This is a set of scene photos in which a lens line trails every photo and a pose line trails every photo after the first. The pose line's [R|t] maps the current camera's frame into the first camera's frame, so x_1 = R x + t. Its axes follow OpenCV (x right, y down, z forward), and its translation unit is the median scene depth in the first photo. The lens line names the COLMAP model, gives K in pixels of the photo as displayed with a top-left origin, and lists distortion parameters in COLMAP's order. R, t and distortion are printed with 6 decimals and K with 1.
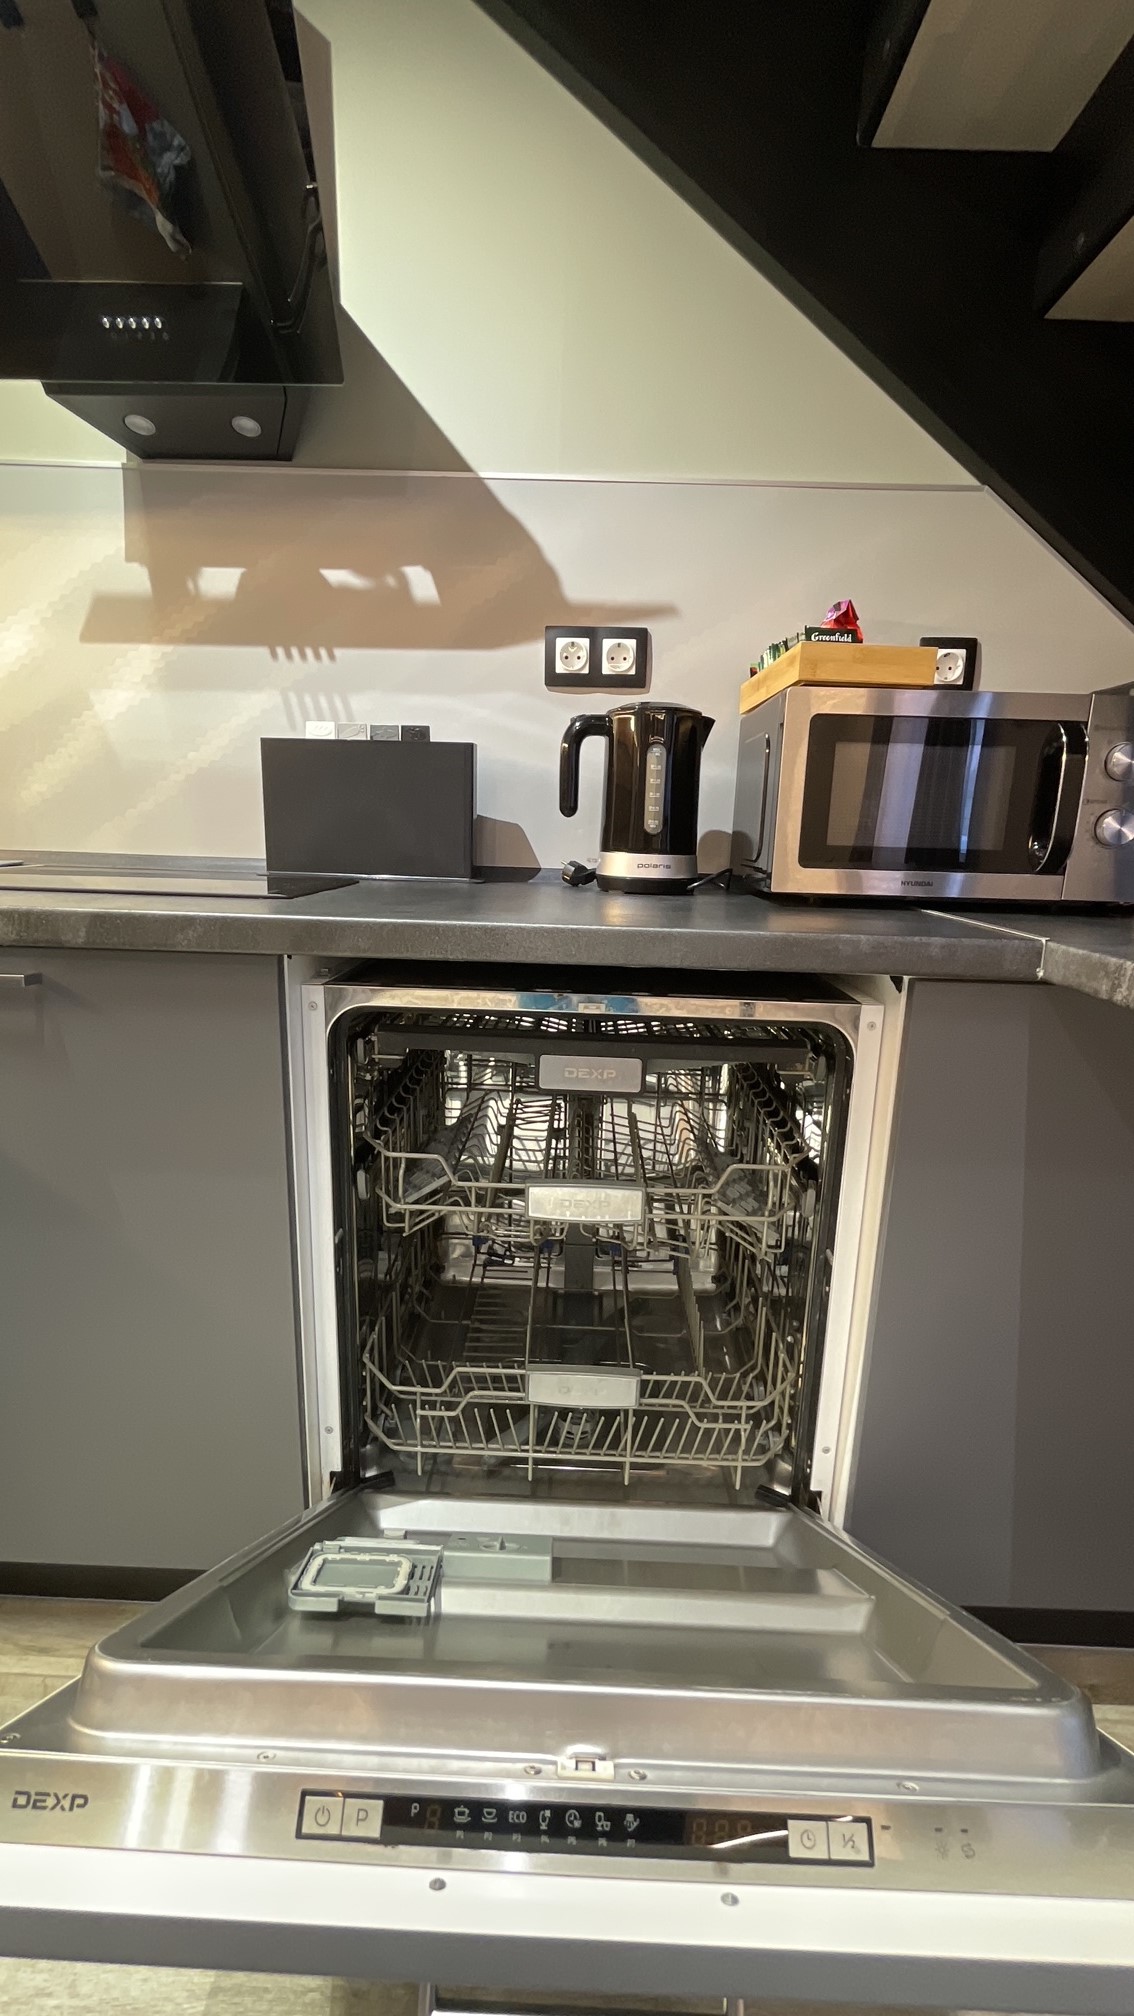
lens RADIAL K [[816.1, 0, 571.1], [0, 816.1, 1004.9], [0, 0, 1]] dist [-0.003339, -0.000209]
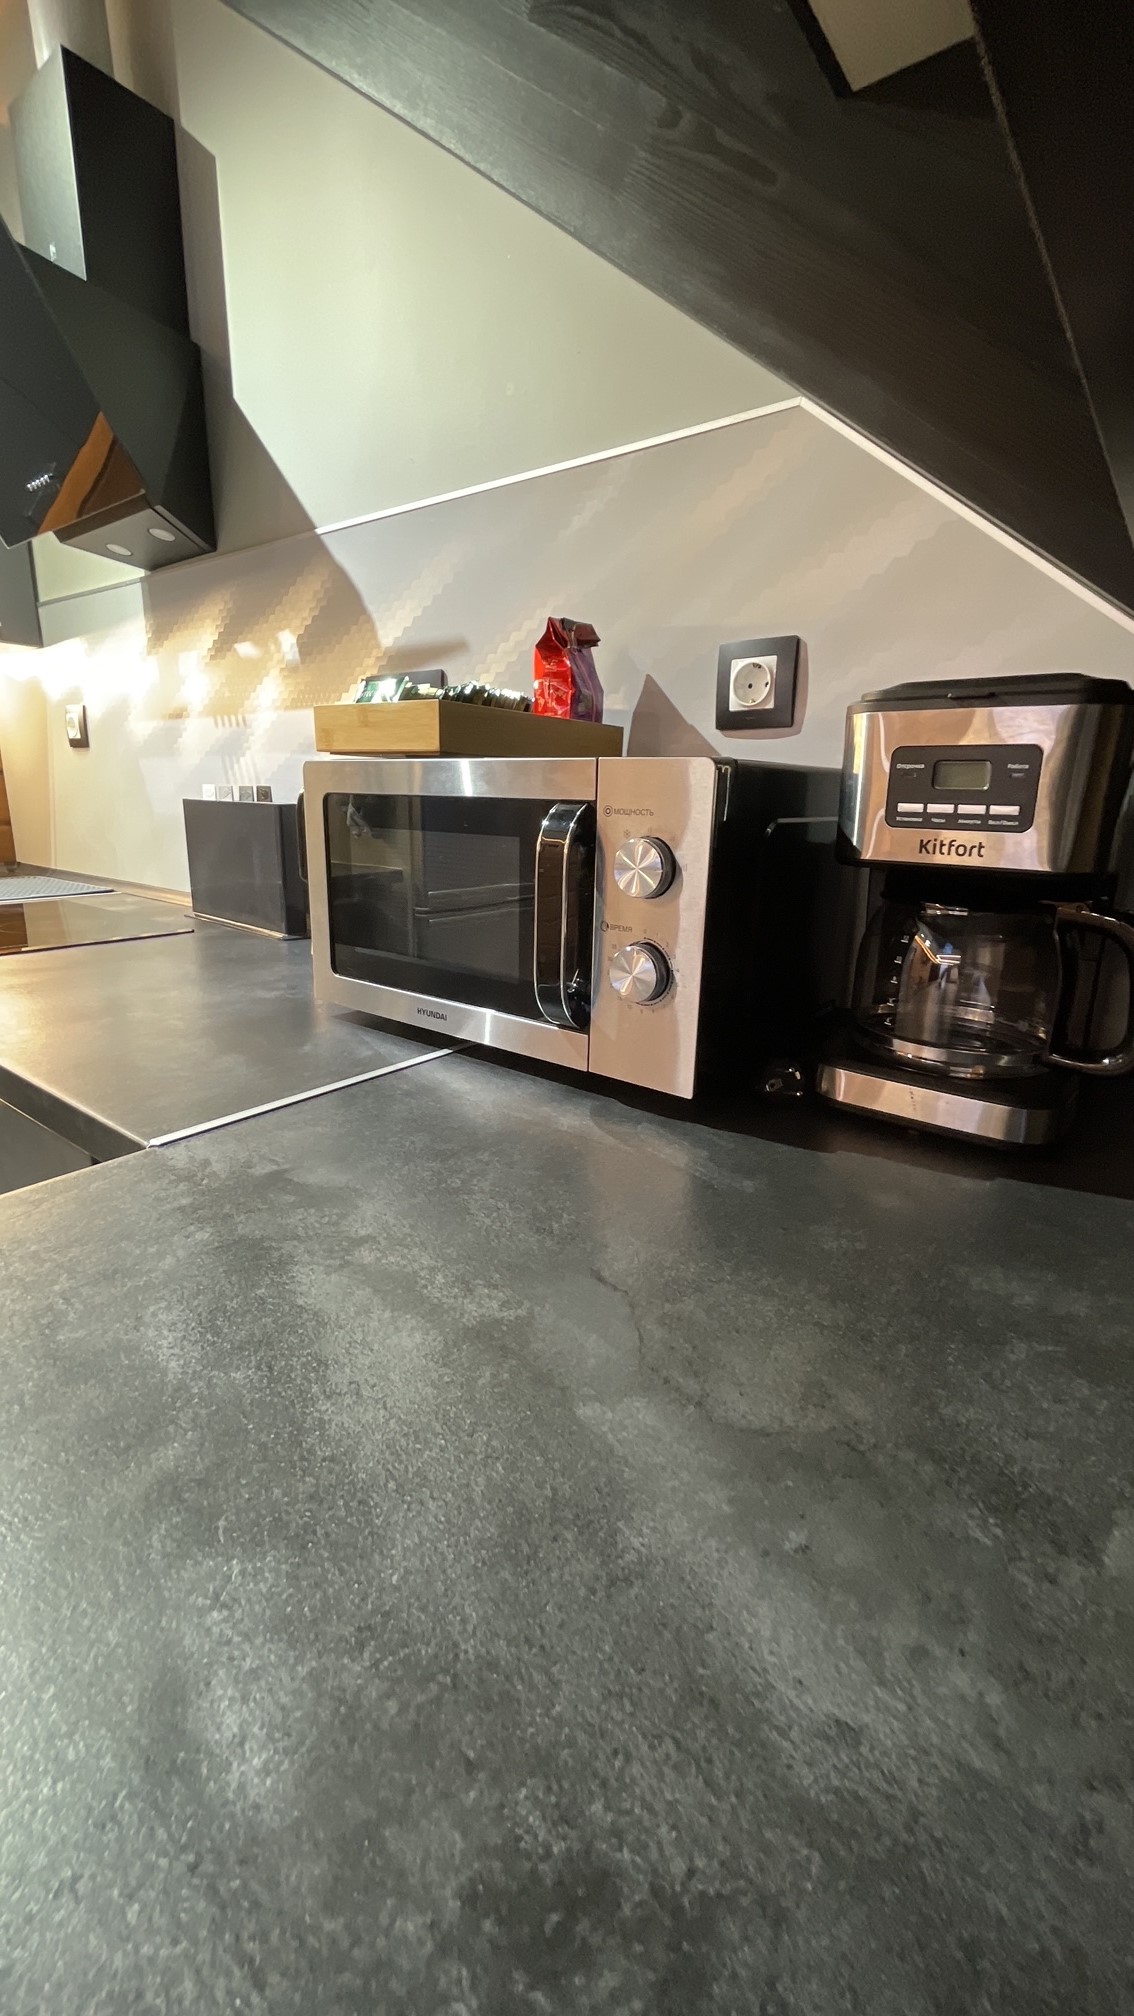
lens RADIAL K [[816.1, 0, 571.1], [0, 816.1, 1004.9], [0, 0, 1]] dist [-0.003339, -0.000209]
pose [[0.808222, 0.137112, -0.572693, 0.763714], [-0.127979, 0.990169, 0.056451, -0.172341], [0.574803, 0.027668, 0.817824, 0.373535]]
